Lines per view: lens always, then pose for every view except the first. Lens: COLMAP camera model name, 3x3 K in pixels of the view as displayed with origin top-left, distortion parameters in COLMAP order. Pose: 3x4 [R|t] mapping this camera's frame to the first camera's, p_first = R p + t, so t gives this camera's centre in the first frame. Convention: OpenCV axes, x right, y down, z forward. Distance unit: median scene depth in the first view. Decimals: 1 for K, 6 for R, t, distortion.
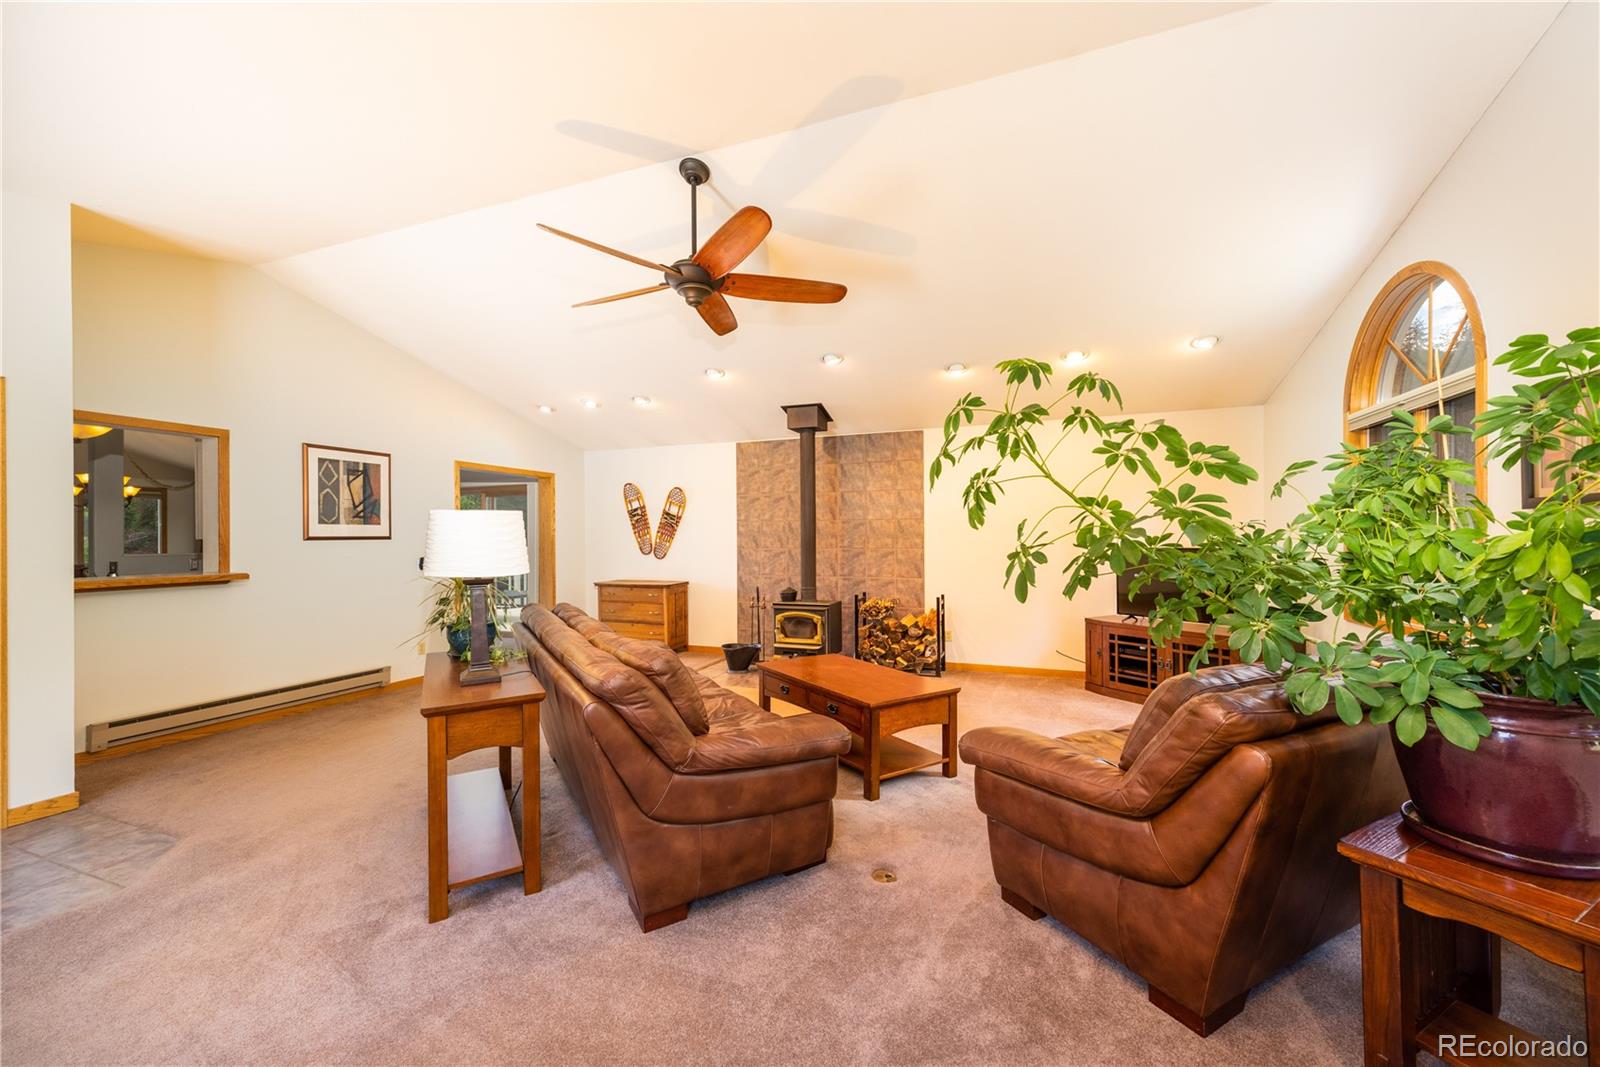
lens RADIAL K [[622.5, 0, 807.2], [0, 622.5, 531.0], [0, 0, 1]] dist [0.006758, -0.002245]
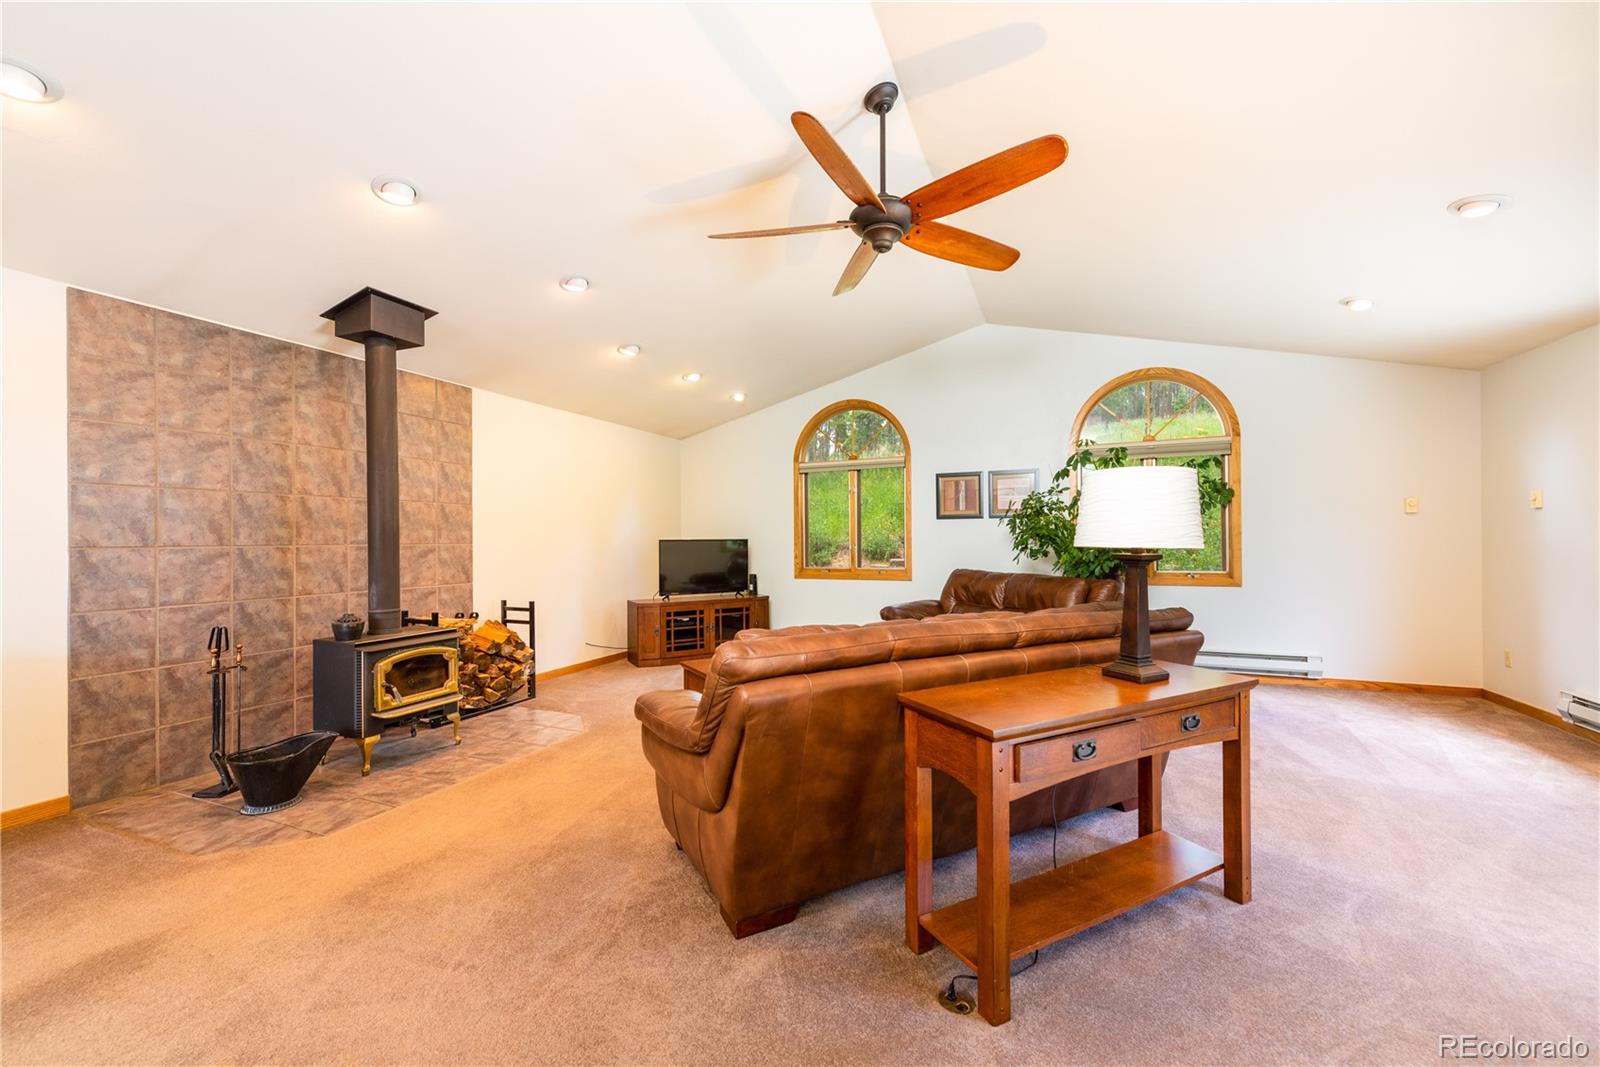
lens RADIAL K [[622.5, 0, 800.0], [0, 622.5, 539.9], [0, 0, 1]] dist [0.006758, -0.002245]
pose [[0.031293, 0.001189, 0.999510, -0.558229], [-0.012789, 0.999918, -0.000789, 0.018863], [-0.999428, -0.012758, 0.031306, 0.569124]]
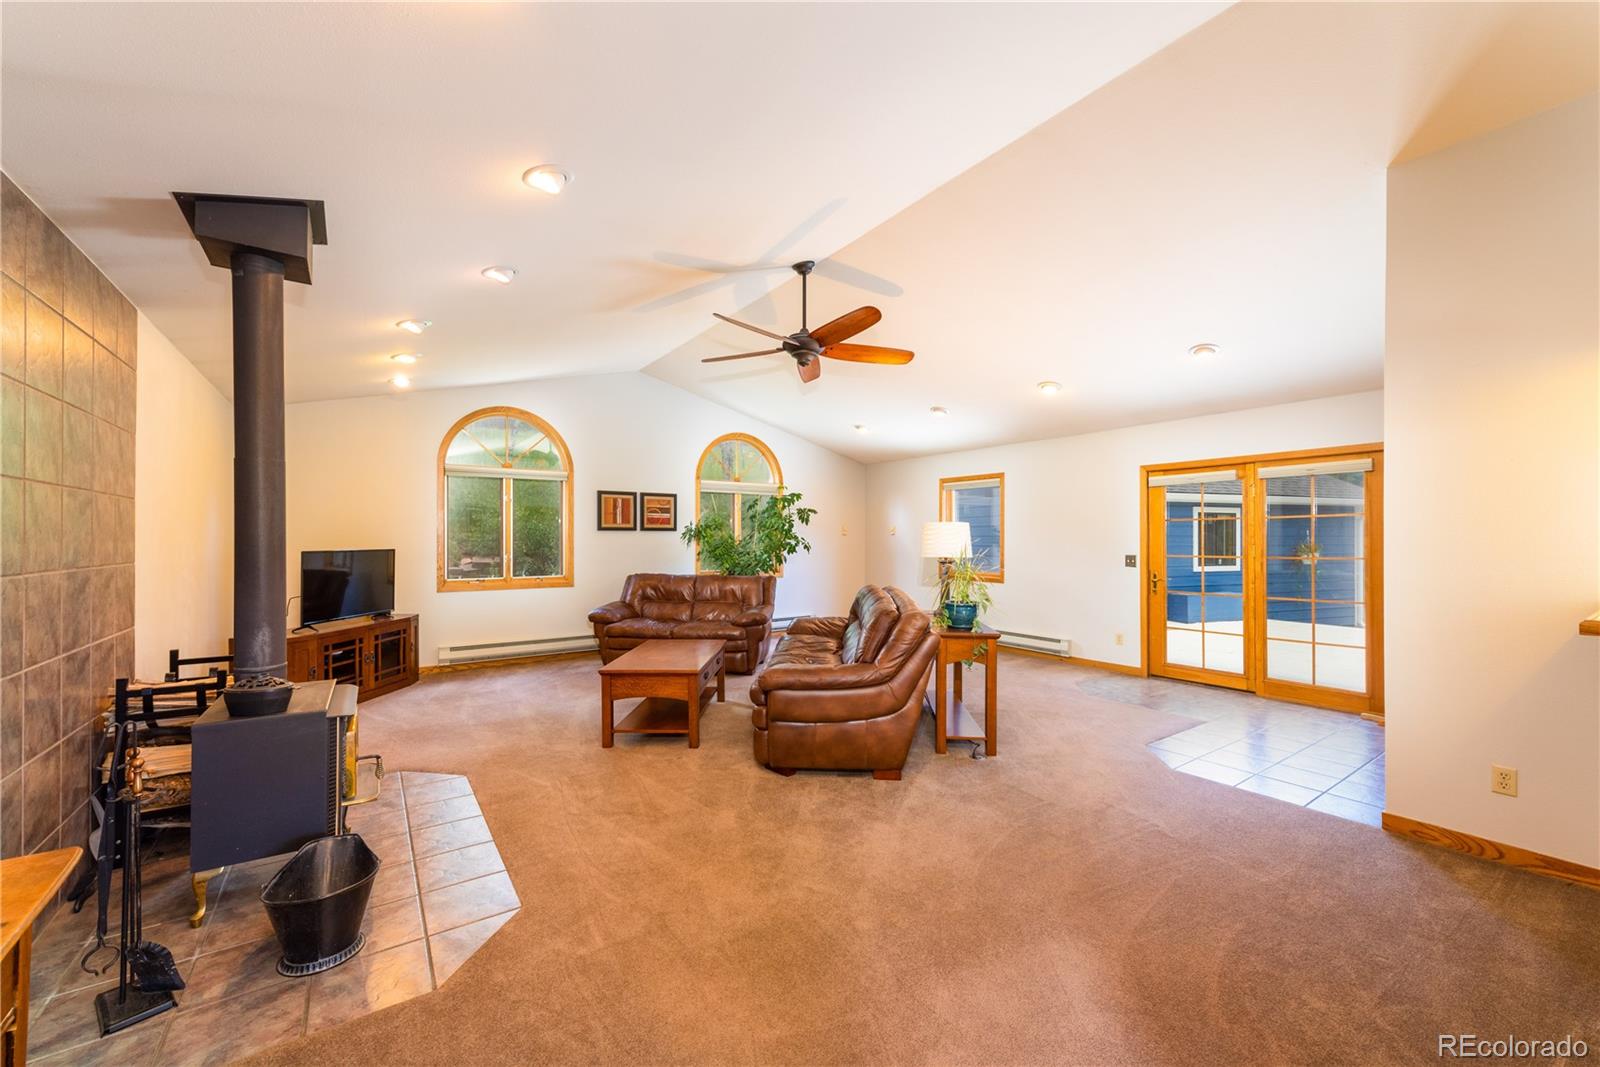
lens RADIAL K [[622.5, 0, 800.4], [0, 622.5, 537.7], [0, 0, 1]] dist [0.006758, -0.002245]
pose [[-0.827142, 0.002760, 0.561987, -0.490576], [-0.009500, 0.999776, -0.018892, 0.012679], [-0.561913, -0.020965, -0.826930, 1.099245]]
